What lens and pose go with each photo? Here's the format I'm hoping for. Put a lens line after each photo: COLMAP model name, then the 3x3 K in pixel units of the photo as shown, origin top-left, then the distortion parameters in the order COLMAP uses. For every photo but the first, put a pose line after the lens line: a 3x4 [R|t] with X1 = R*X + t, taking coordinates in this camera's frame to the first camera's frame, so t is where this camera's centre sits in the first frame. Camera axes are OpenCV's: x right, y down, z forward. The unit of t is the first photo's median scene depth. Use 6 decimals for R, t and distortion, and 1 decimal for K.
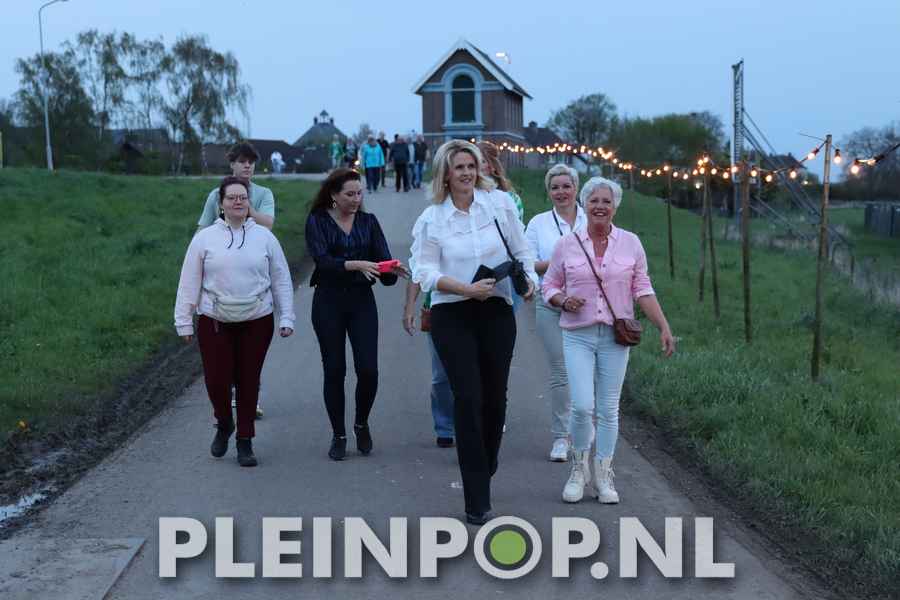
lens RADIAL K [[1412.3, 0, 361.0], [0, 1412.3, 300.2], [0, 0, 1]] dist [0.024142, 0.035008]
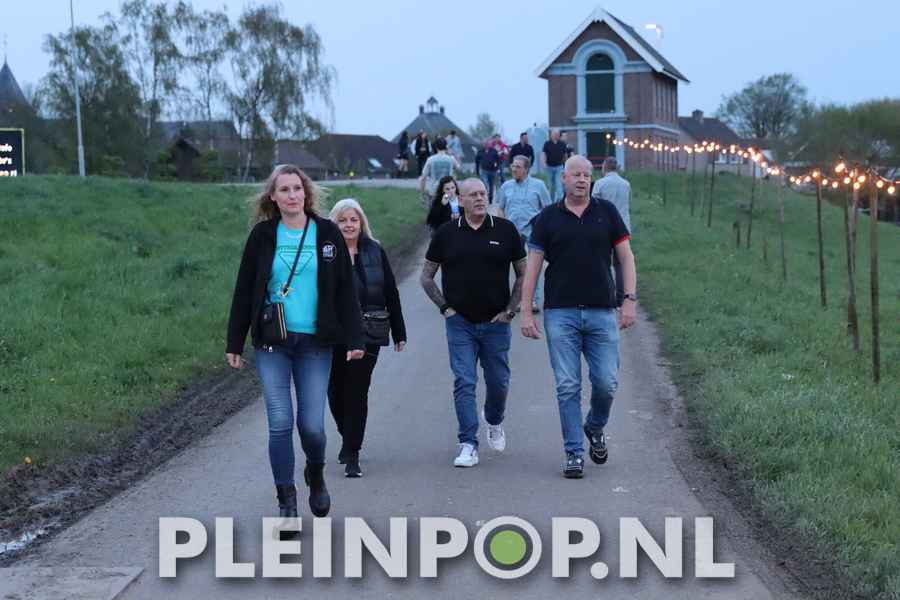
lens RADIAL K [[2253.6, 0, 450.0], [0, 2253.6, 300.0], [0, 0, 1]] dist [0.089661, 0.450717]
pose [[0.997110, 0.001682, -0.075950, 0.082159], [-0.003666, 0.999656, -0.025988, 0.011411], [0.075880, 0.026192, 0.996773, -0.253555]]
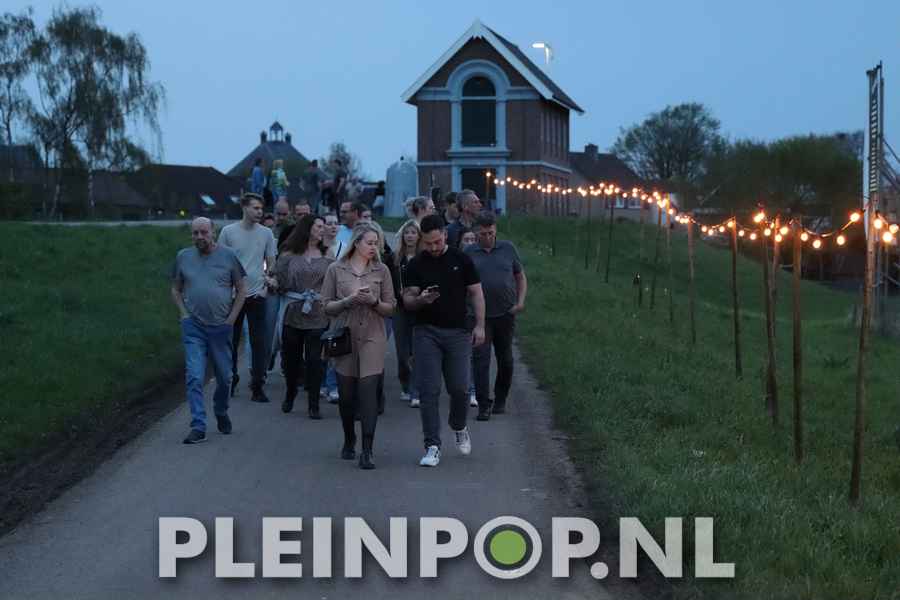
lens RADIAL K [[3023.9, 0, 412.3], [0, 3023.9, 299.3], [0, 0, 1]] dist [0.149895, 3.286361]
pose [[0.999762, 0.015358, -0.015490, 0.062522], [-0.016153, 0.998487, -0.052555, 0.021811], [0.014660, 0.052792, 0.998498, -0.416998]]
